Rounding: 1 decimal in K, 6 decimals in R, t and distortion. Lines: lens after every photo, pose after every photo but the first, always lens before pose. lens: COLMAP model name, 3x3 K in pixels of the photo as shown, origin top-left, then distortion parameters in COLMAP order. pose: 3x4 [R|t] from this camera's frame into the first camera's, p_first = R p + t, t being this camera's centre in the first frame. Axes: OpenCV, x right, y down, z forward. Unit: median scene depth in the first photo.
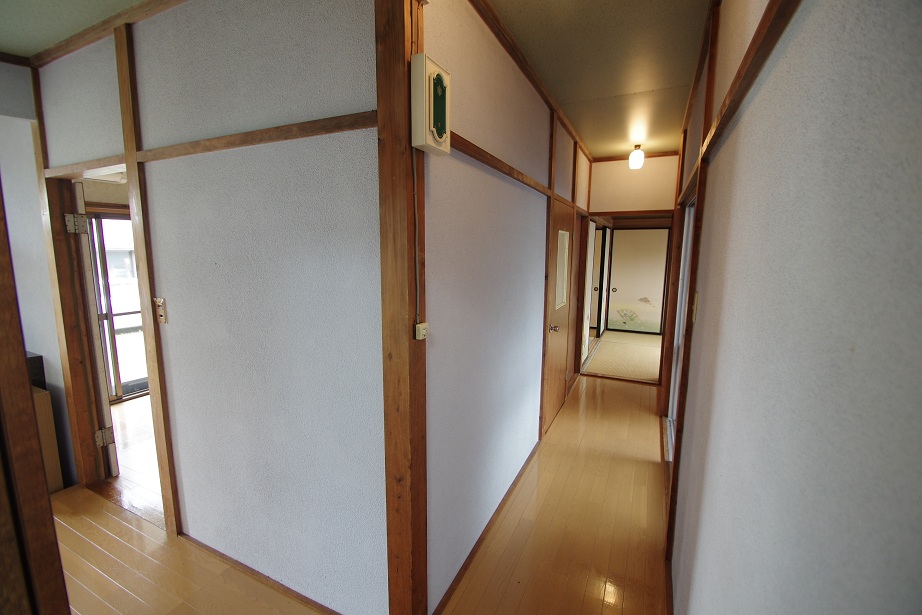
lens RADIAL K [[407.9, 0, 454.0], [0, 407.9, 309.0], [0, 0, 1]] dist [-0.002825, -0.005453]
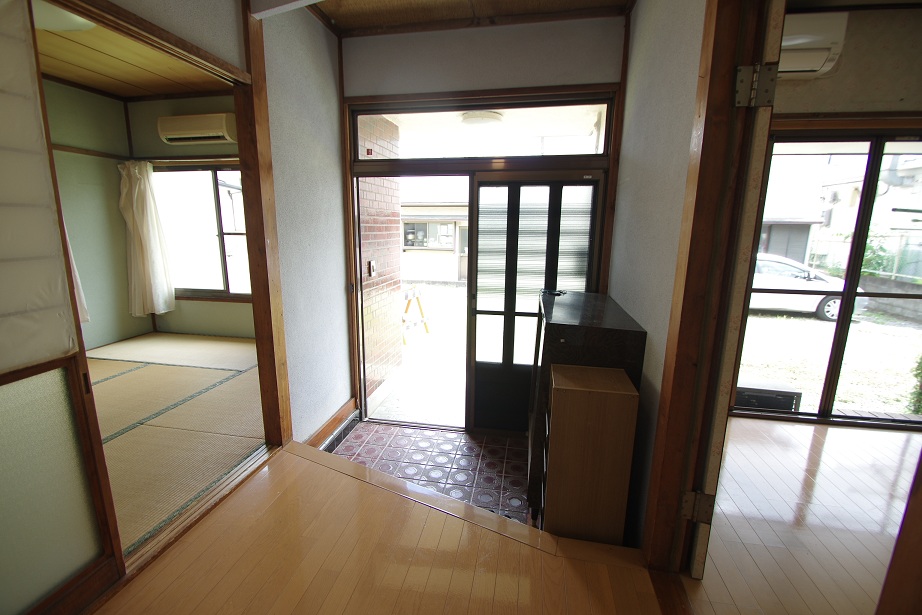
lens RADIAL K [[407.9, 0, 456.5], [0, 407.9, 305.7], [0, 0, 1]] dist [-0.002825, -0.005453]
pose [[0.264316, 0.190499, -0.945435, -0.498374], [-0.150506, 0.976435, 0.154668, 0.021294], [0.952620, 0.101412, 0.286759, 0.526420]]
